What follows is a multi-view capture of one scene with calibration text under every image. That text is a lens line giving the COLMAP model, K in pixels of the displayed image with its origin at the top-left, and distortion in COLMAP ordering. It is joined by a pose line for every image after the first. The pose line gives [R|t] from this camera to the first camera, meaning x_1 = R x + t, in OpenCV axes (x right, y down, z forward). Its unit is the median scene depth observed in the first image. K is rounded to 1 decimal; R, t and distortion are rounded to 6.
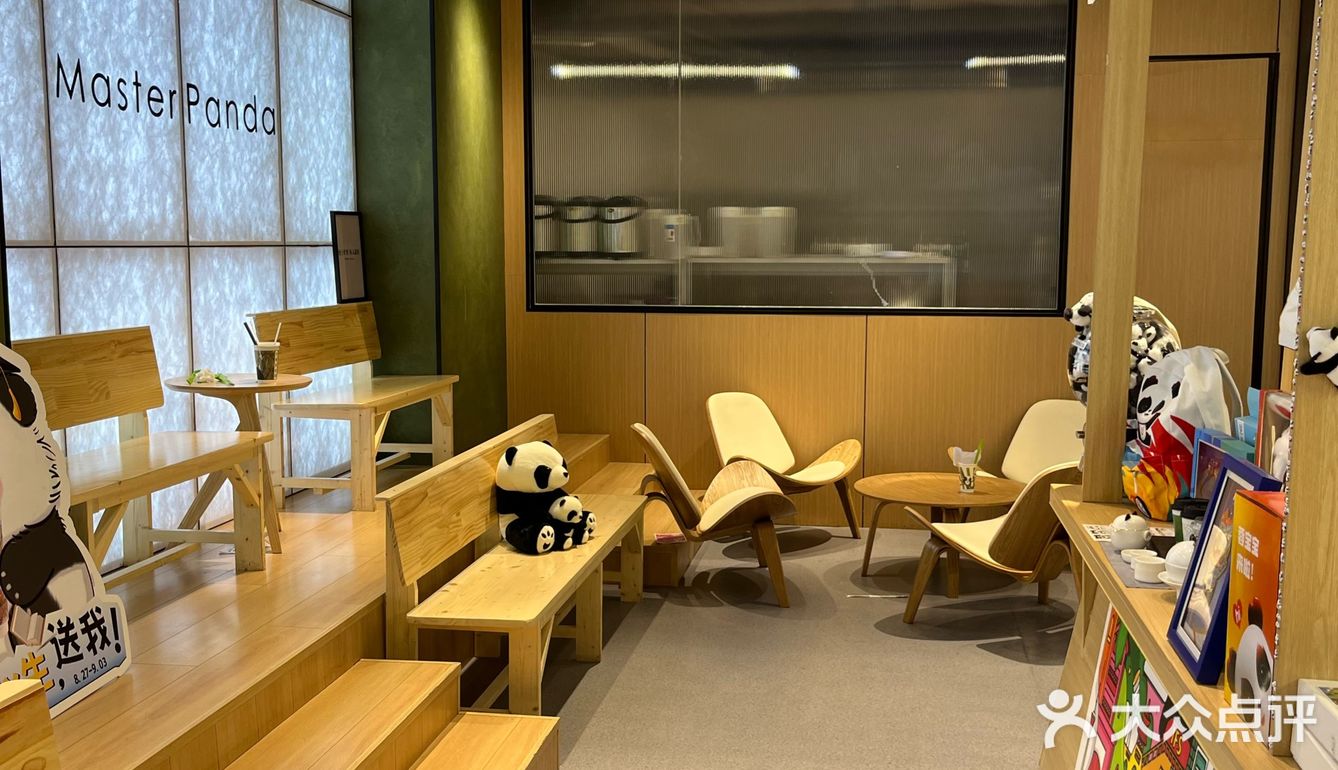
lens RADIAL K [[1378.1, 0, 669.0], [0, 1378.1, 385.0], [0, 0, 1]] dist [0.112579, -0.273707]
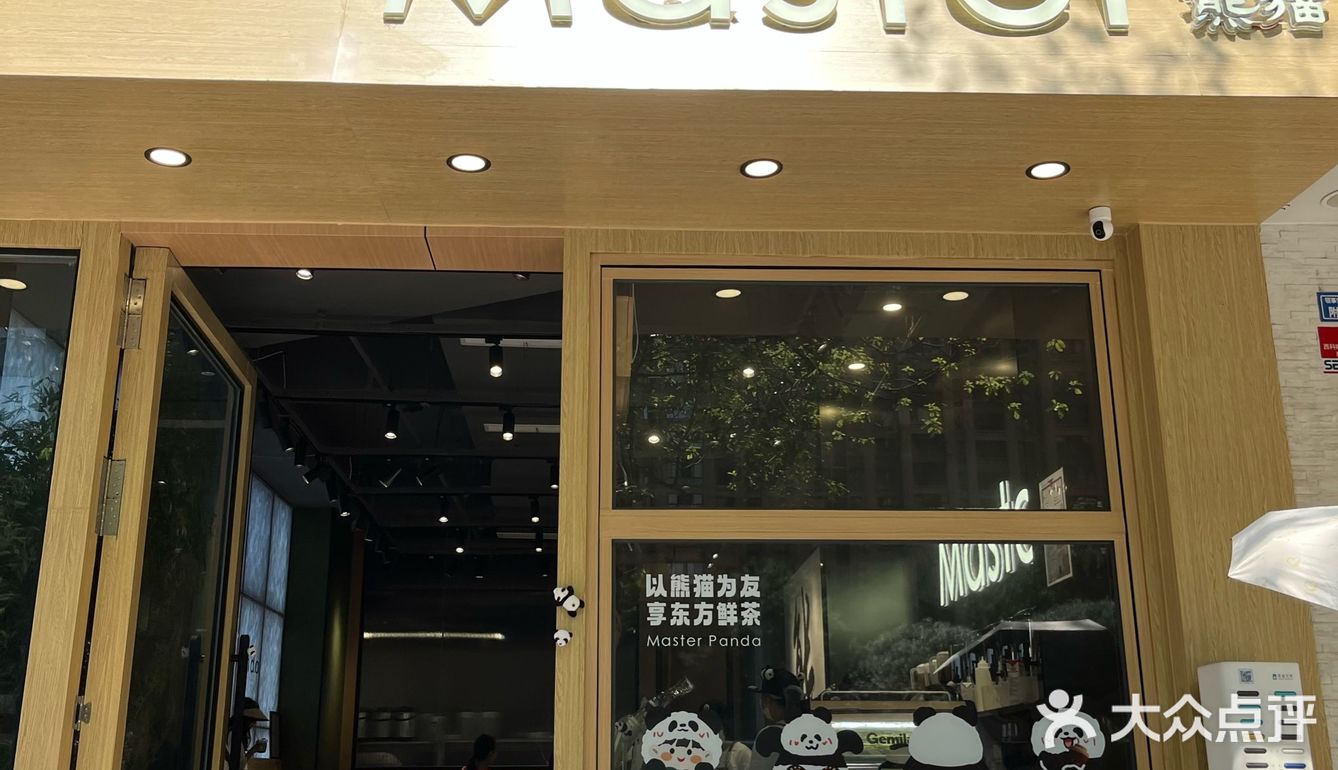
lens RADIAL K [[1378.1, 0, 669.0], [0, 1378.1, 385.0], [0, 0, 1]] dist [0.112579, -0.273707]
pose [[0.979712, 0.047528, 0.194692, -0.073910], [0.028135, 0.929233, -0.368422, 0.160002], [-0.198424, 0.366425, 0.909044, -0.929918]]
